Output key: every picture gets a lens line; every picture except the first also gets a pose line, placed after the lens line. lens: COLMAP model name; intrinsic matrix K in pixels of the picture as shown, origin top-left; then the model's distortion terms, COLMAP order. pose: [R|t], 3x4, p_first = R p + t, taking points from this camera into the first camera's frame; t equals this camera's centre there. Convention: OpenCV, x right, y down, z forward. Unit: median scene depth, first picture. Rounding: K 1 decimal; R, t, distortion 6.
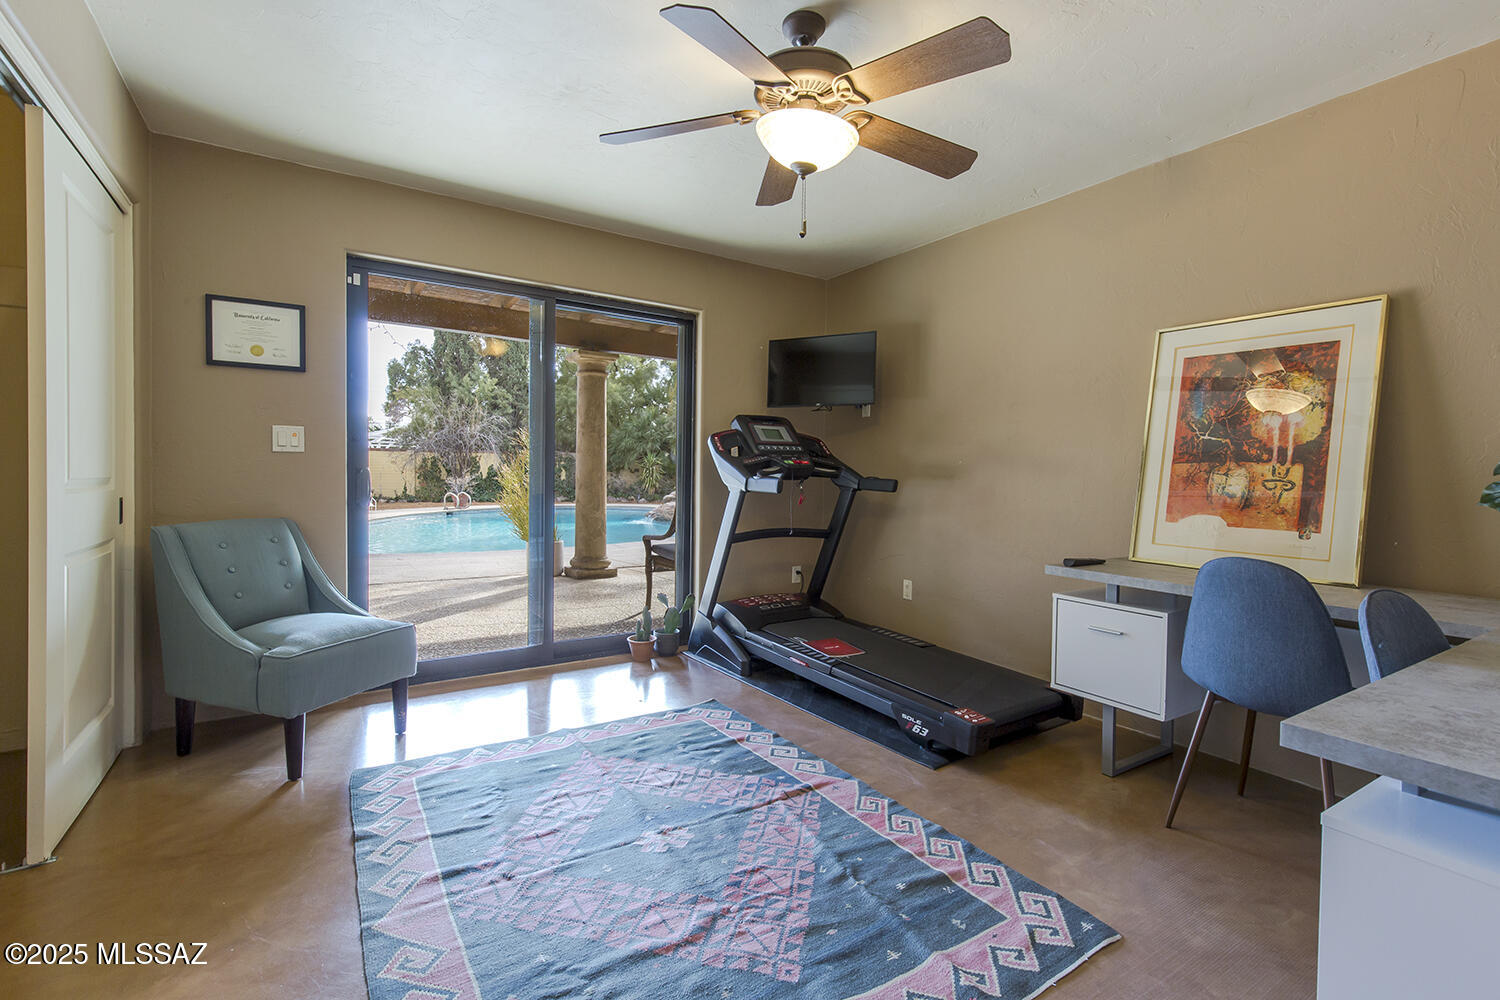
lens RADIAL K [[678.0, 0, 754.5], [0, 678.0, 468.6], [0, 0, 1]] dist [0.005288, 0.000163]
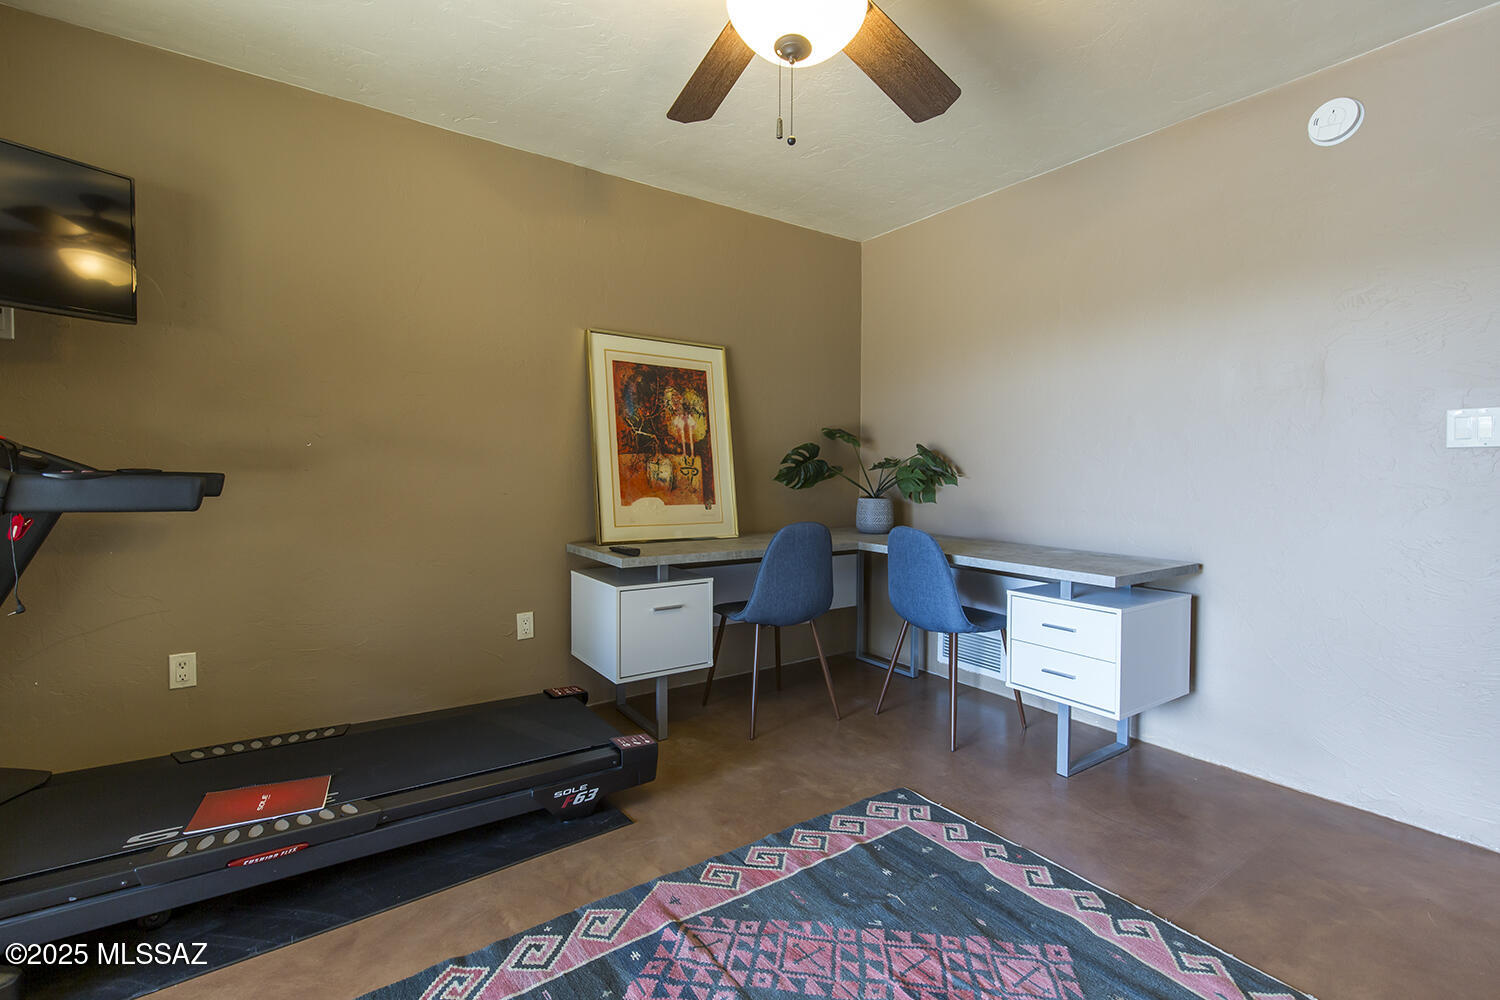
lens RADIAL K [[678.0, 0, 754.5], [0, 678.0, 468.6], [0, 0, 1]] dist [0.005288, 0.000163]
pose [[-0.033939, -0.018271, 0.999257, -0.582429], [-0.013552, 0.999749, 0.017819, -0.006910], [-0.999332, -0.012937, -0.034178, 0.915549]]
